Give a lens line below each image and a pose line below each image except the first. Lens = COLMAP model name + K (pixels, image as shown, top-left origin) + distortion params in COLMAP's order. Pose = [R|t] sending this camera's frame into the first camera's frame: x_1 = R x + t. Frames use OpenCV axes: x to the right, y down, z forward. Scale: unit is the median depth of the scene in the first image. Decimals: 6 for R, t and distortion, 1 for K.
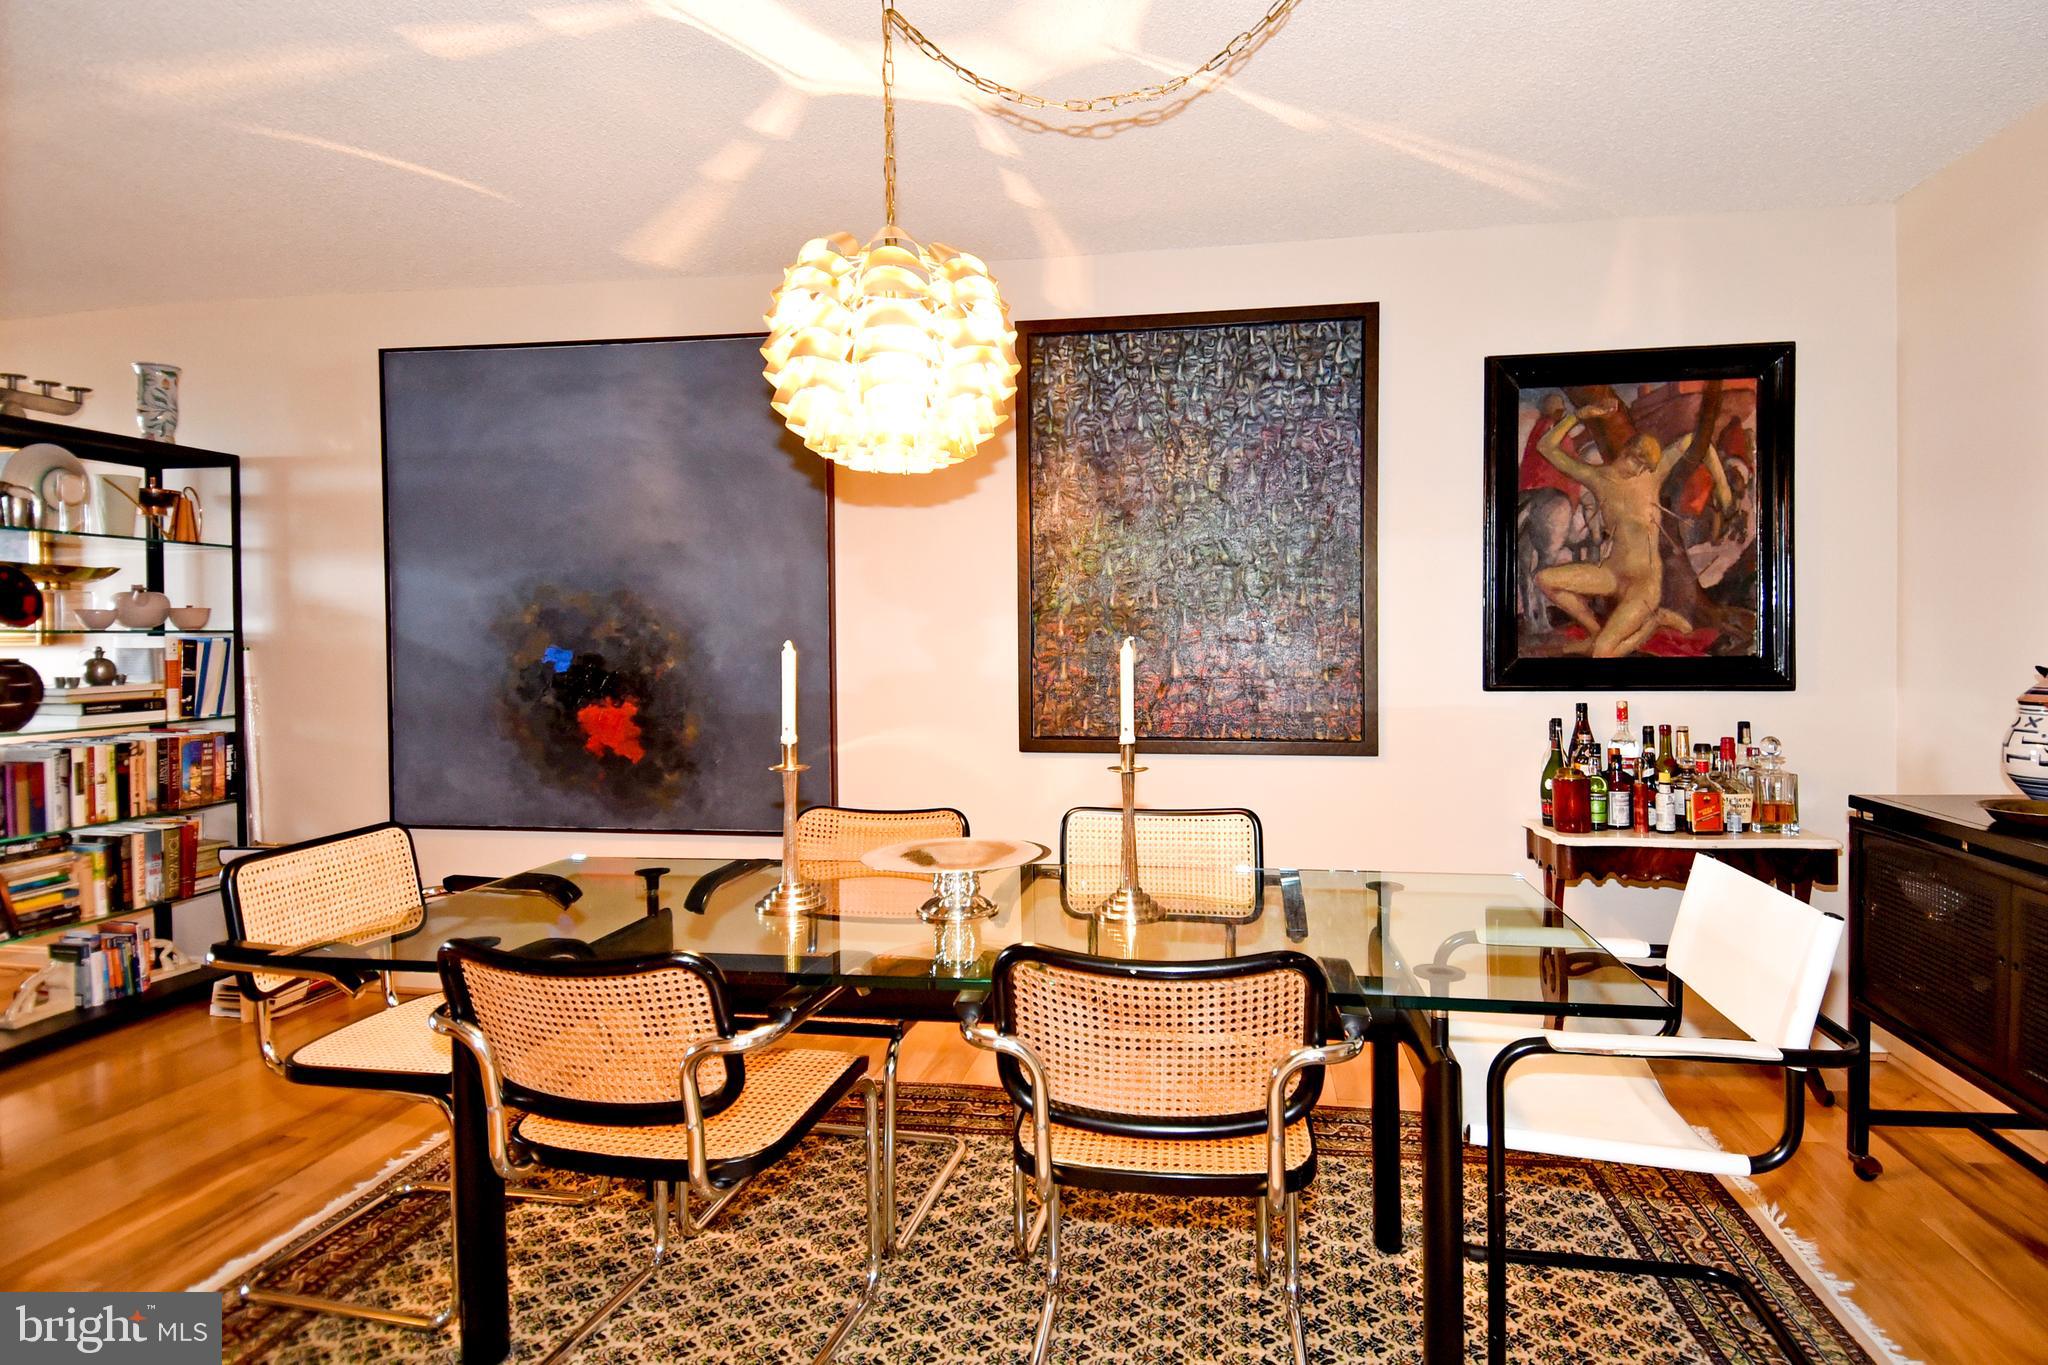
lens RADIAL K [[1117.3, 0, 1022.9], [0, 1117.3, 670.5], [0, 0, 1]] dist [0.006044, -0.013934]
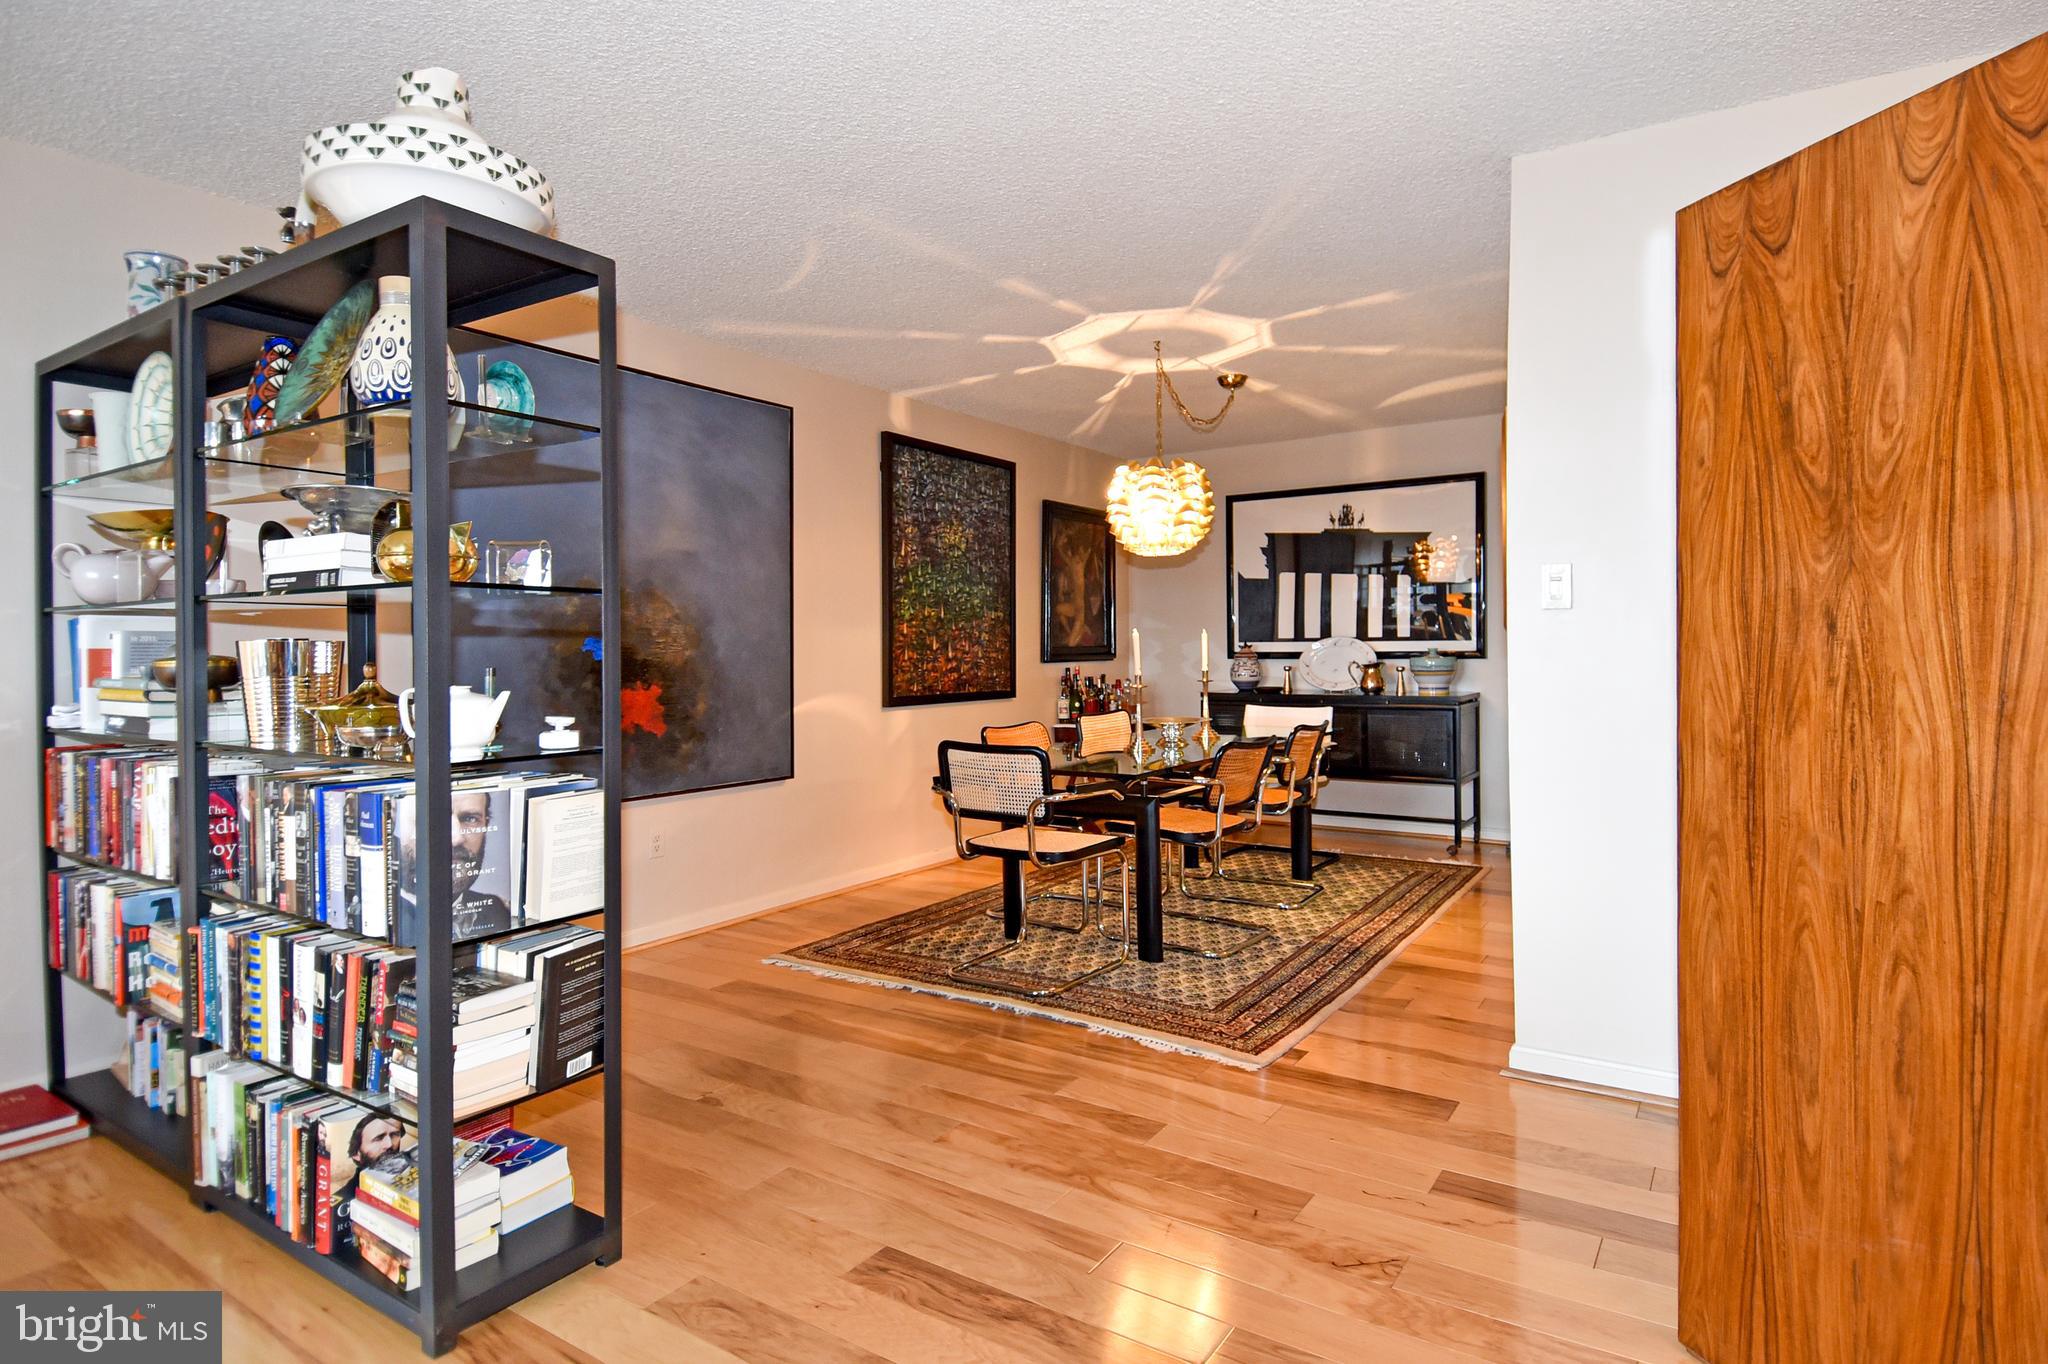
lens RADIAL K [[1117.3, 0, 1017.7], [0, 1117.3, 671.7], [0, 0, 1]] dist [0.006044, -0.013934]
pose [[0.415394, -0.019344, 0.909436, -1.276385], [0.016886, 0.999766, 0.013552, 0.005051], [-0.909485, 0.009727, 0.415623, 0.175522]]
